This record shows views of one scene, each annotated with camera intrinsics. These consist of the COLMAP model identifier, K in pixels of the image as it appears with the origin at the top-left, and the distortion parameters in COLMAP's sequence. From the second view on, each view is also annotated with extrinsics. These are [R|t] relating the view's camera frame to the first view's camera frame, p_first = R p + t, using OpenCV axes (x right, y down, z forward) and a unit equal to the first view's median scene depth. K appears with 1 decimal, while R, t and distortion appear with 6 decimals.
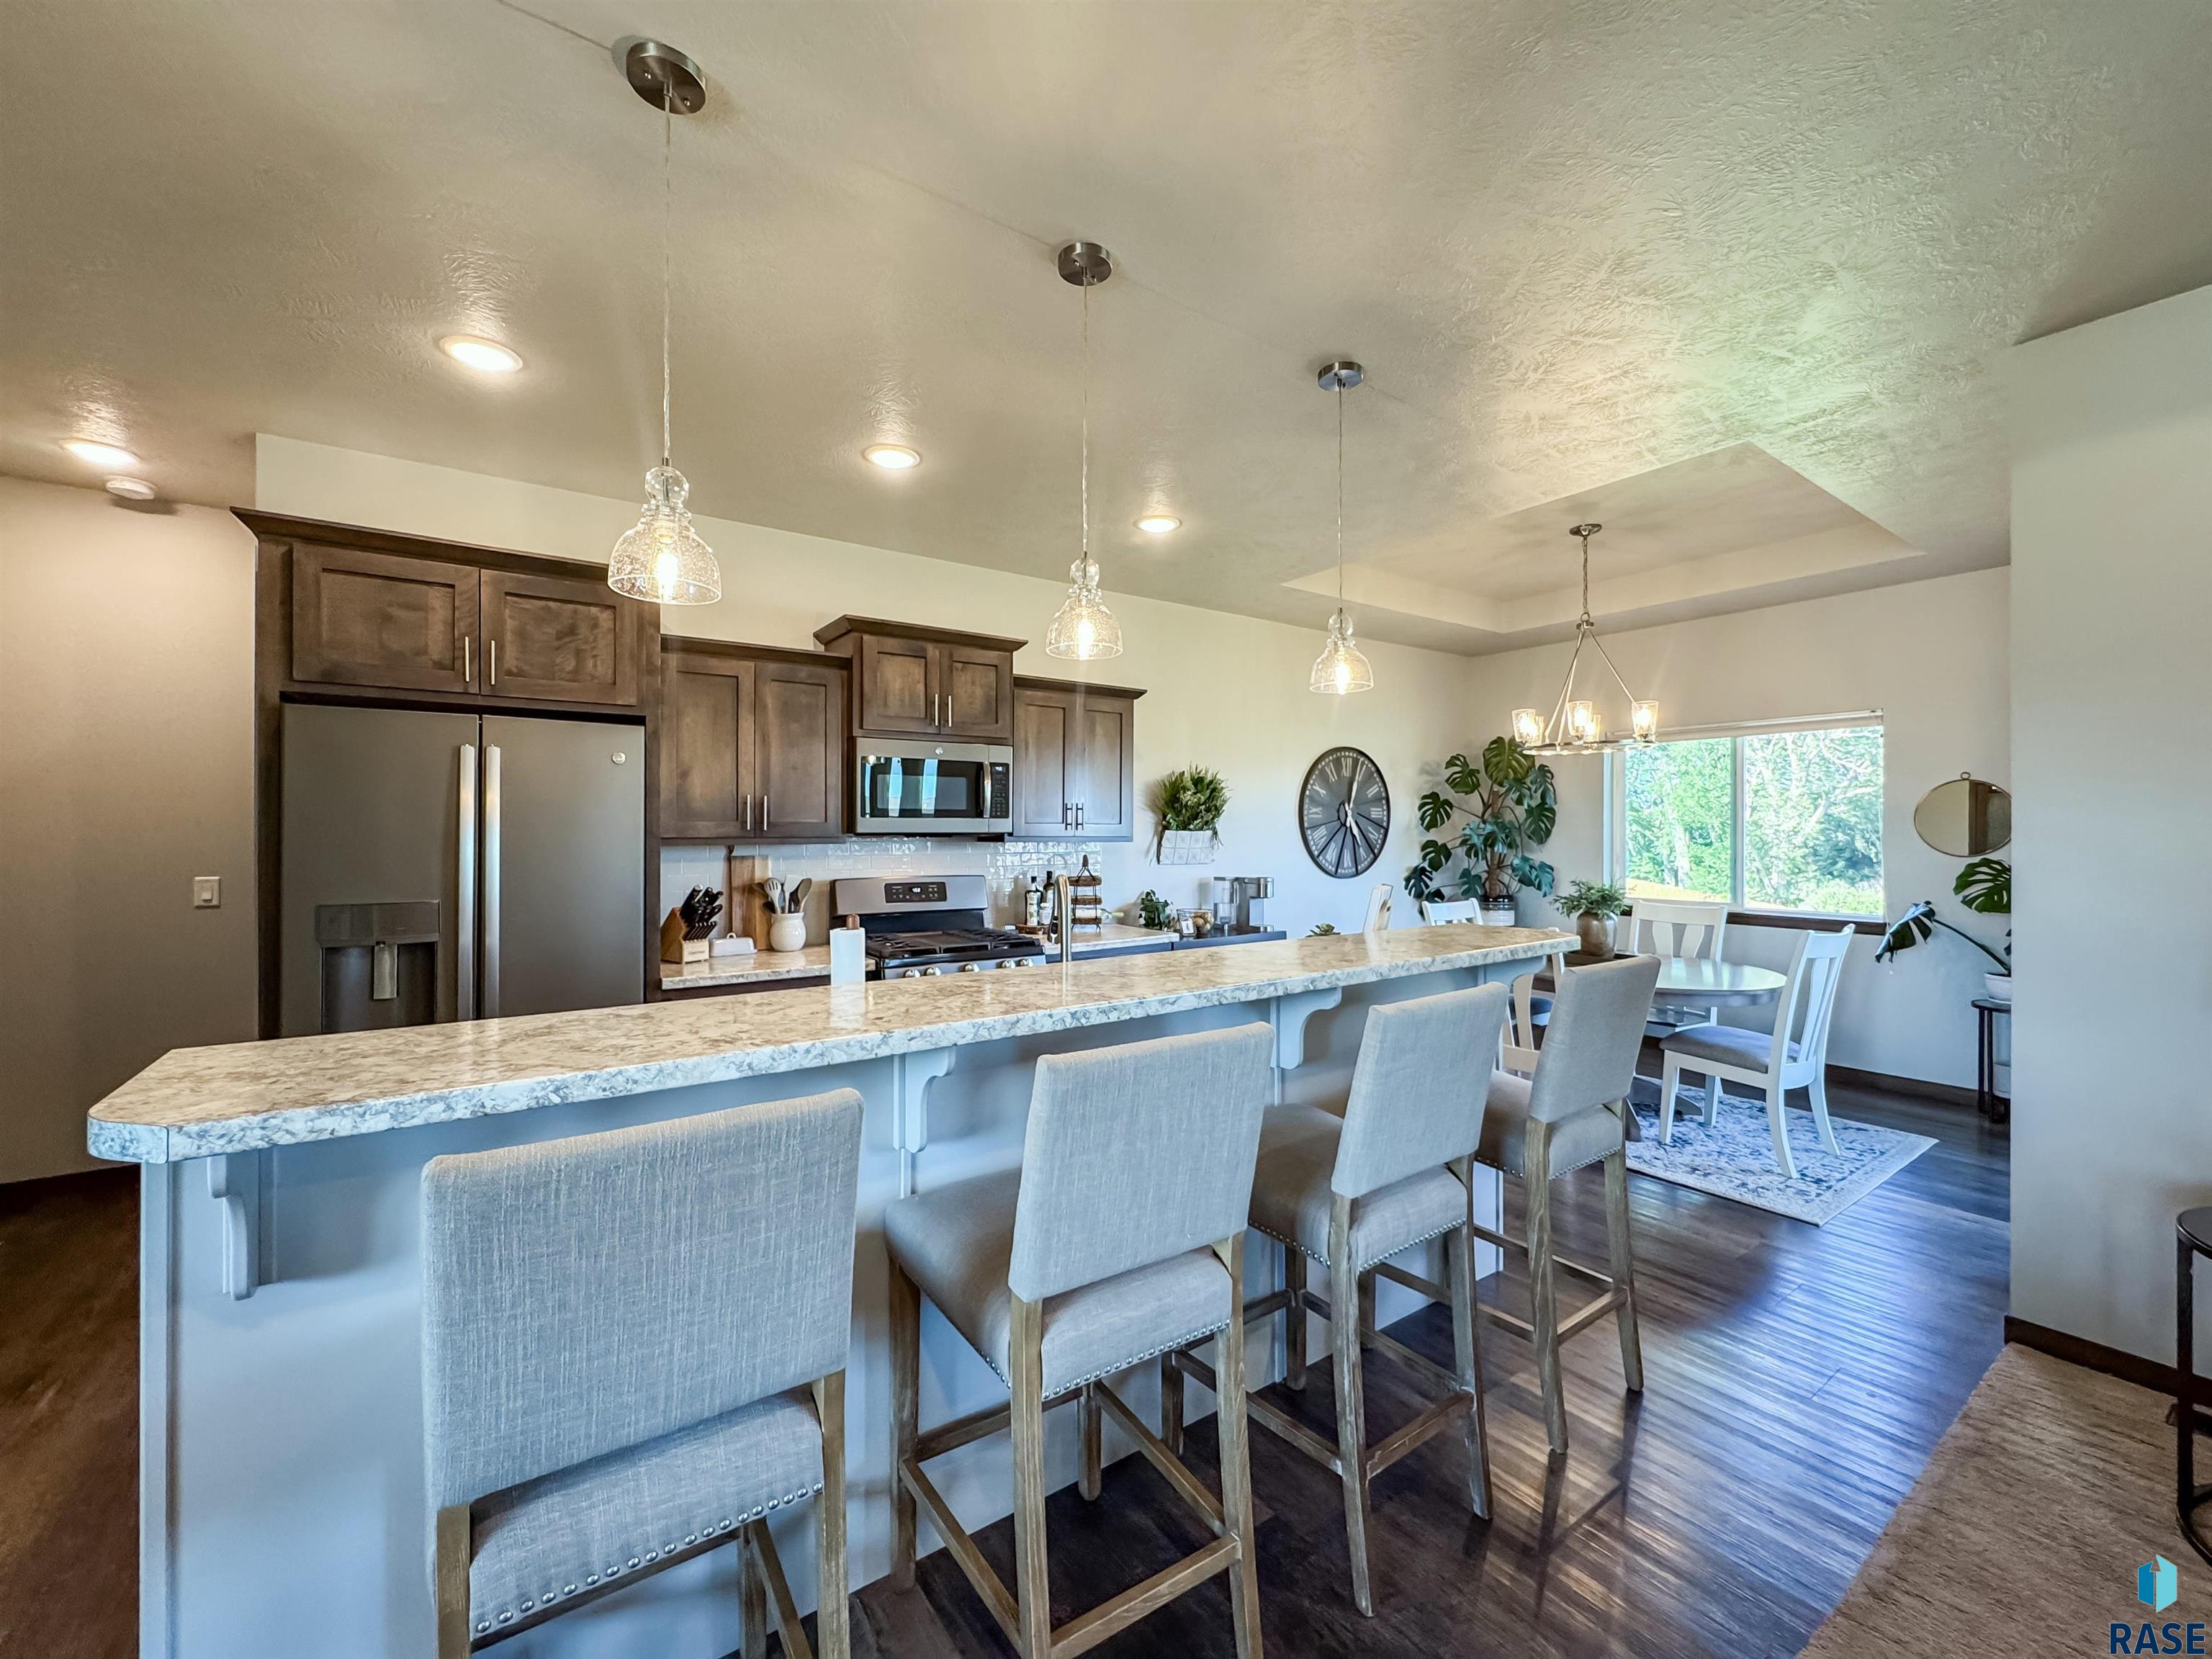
lens RADIAL K [[818.3, 0, 1066.5], [0, 818.3, 830.8], [0, 0, 1]] dist [0.000716, 0.000194]
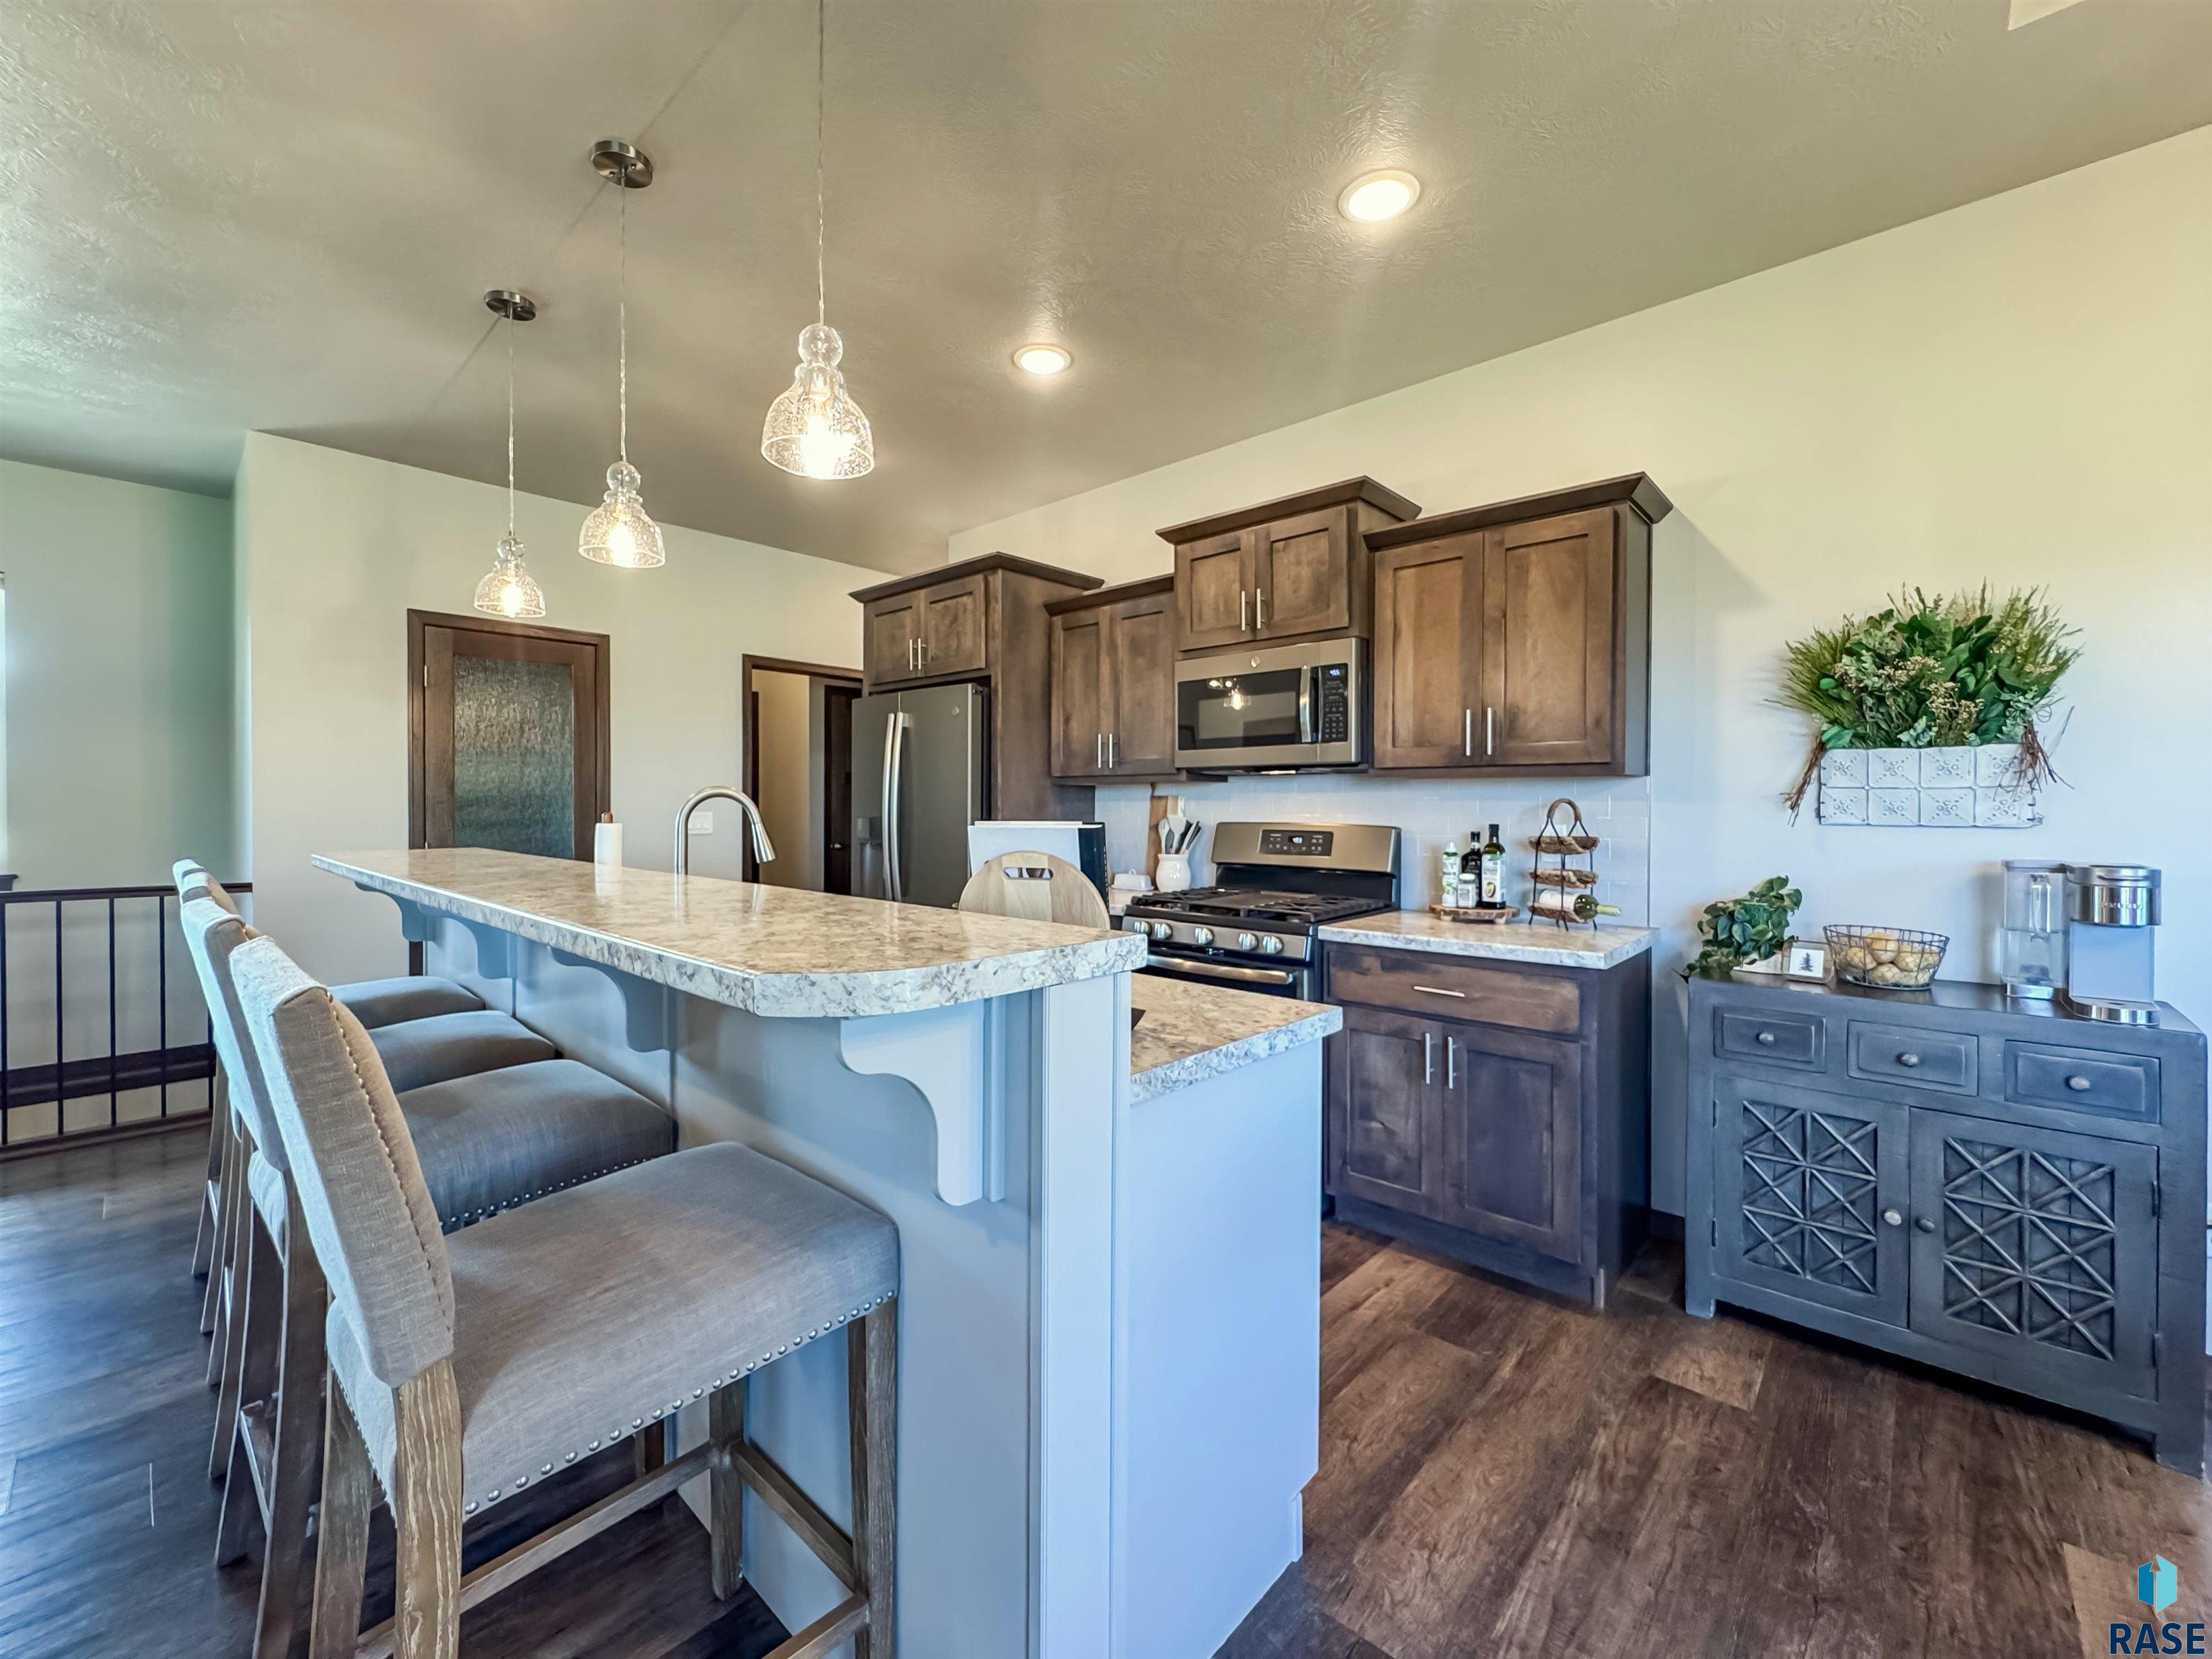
lens RADIAL K [[942.4, 0, 1304.3], [0, 942.4, 817.6], [0, 0, 1]] dist [-0.001021, -0.000050]
pose [[0.308447, 0.006213, -0.951221, 0.708762], [-0.001201, 0.999980, 0.006142, 0.046469], [0.951241, -0.000753, 0.308449, 0.743384]]
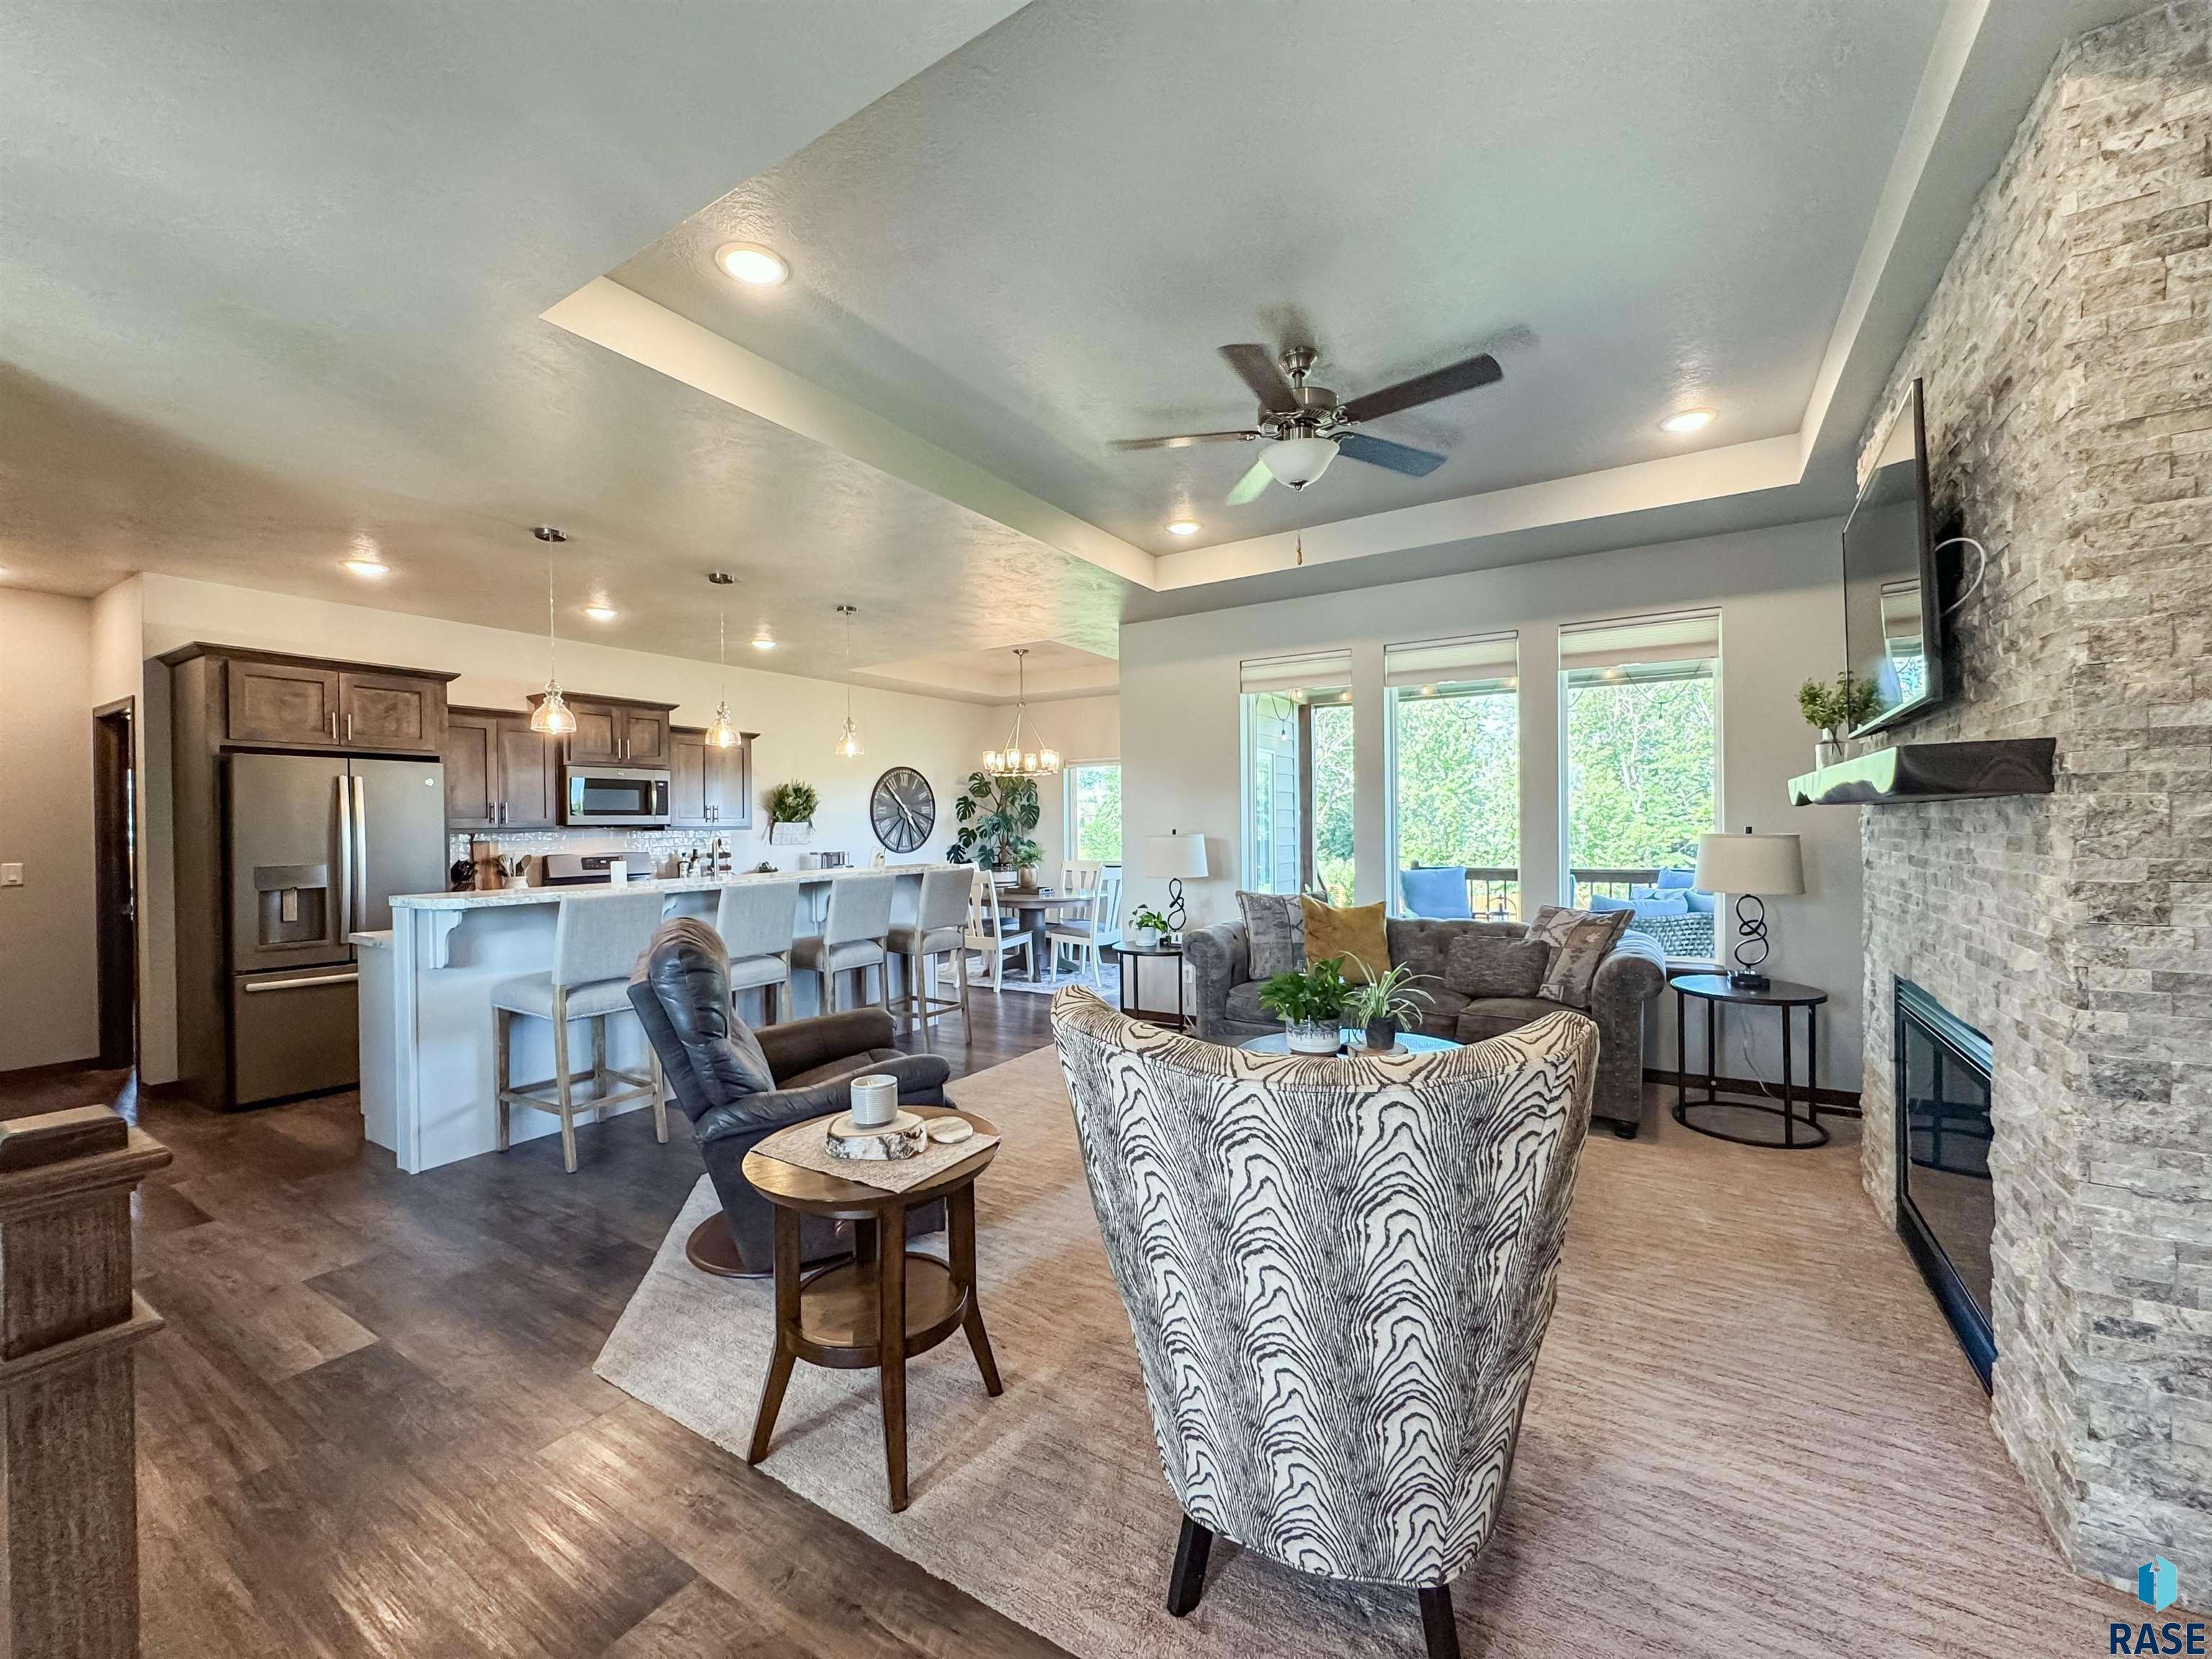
lens RADIAL K [[793.7, 0, 1065.0], [0, 793.7, 828.8], [0, 0, 1]] dist [-0.000046, 0.000043]
pose [[0.901692, -0.015494, 0.432101, -0.043196], [0.014120, 0.999880, 0.006389, 0.012856], [-0.432148, 0.000340, 0.901803, -0.764712]]
